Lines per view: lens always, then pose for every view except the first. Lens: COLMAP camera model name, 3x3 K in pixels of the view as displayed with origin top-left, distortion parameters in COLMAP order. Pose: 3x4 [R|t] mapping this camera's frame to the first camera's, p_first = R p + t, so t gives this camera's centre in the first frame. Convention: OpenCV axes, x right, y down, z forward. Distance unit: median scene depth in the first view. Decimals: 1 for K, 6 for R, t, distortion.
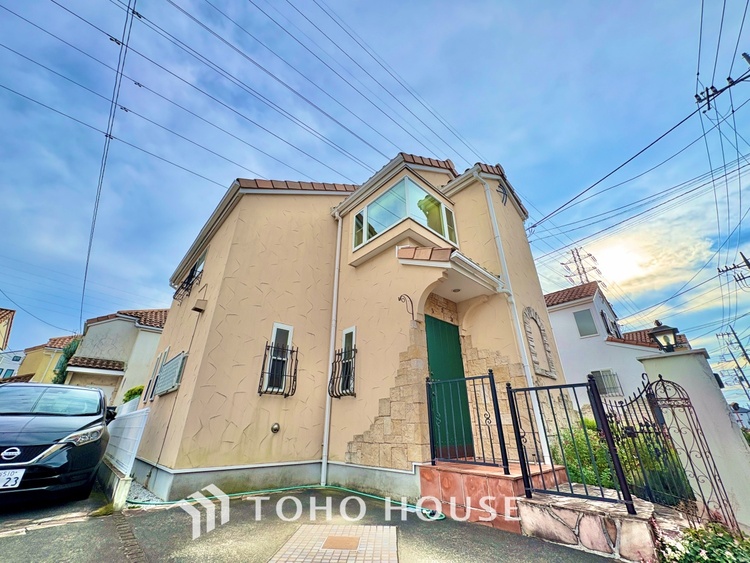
lens RADIAL K [[298.2, 0, 375.0], [0, 298.2, 282.1], [0, 0, 1]] dist [0.000678, 0.000210]
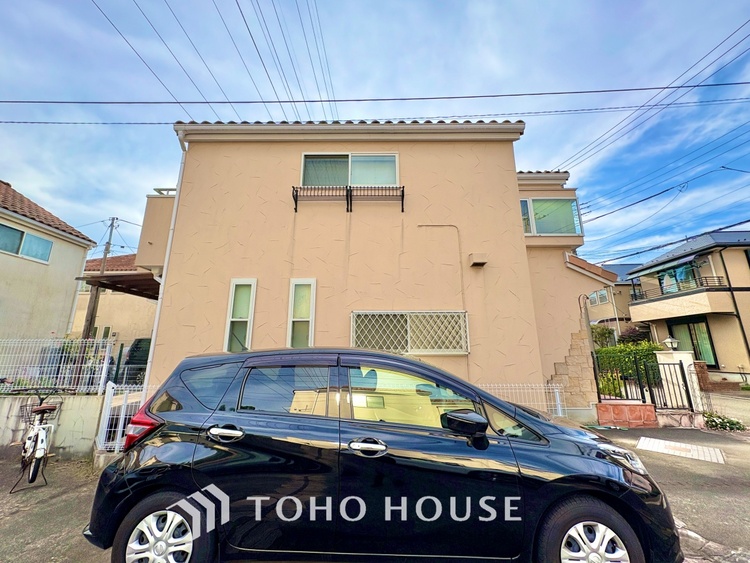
lens RADIAL K [[298.2, 0, 375.2], [0, 298.2, 281.5], [0, 0, 1]] dist [0.000678, 0.000210]
pose [[0.674794, 0.169277, 0.718330, -1.470694], [-0.323258, 0.942796, 0.081492, 0.174726], [-0.663444, -0.287196, 0.690913, 0.639395]]
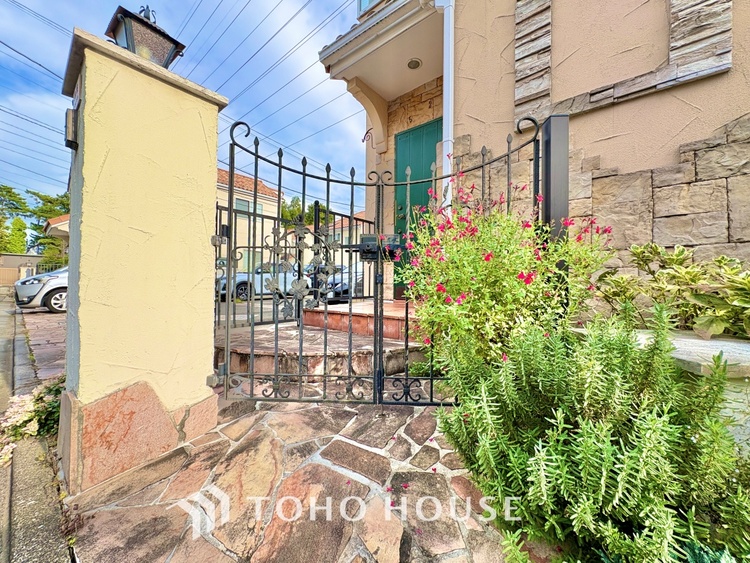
lens RADIAL K [[298.2, 0, 372.8], [0, 298.2, 280.9], [0, 0, 1]] dist [0.000678, 0.000210]
pose [[0.128594, -0.012757, -0.991615, 0.869664], [0.429495, 0.901992, 0.044094, 0.368678], [0.893867, -0.431564, 0.121470, 0.661082]]
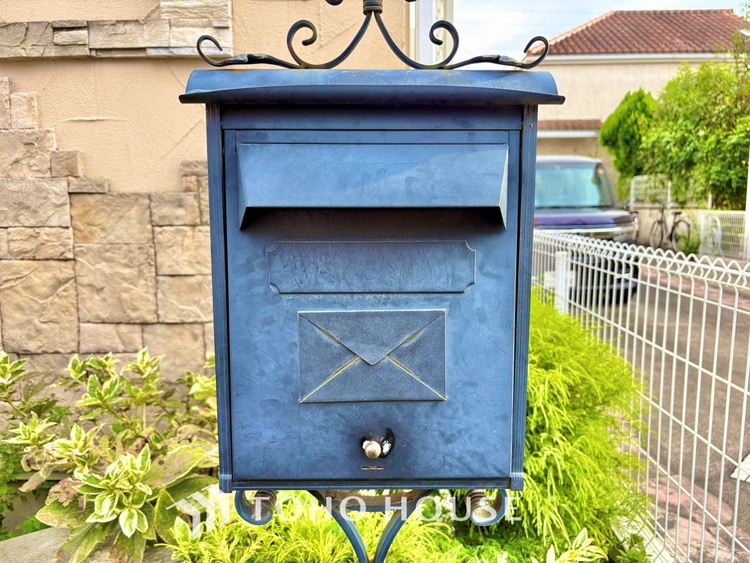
lens RADIAL K [[575.4, 0, 374.3], [0, 575.4, 284.0], [0, 0, 1]] dist [0.011102, -0.010258]
pose [[0.711734, 0.078601, -0.698038, 0.950811], [0.319604, 0.848671, 0.421438, 0.344595], [0.625530, -0.523047, 0.578907, 0.854030]]
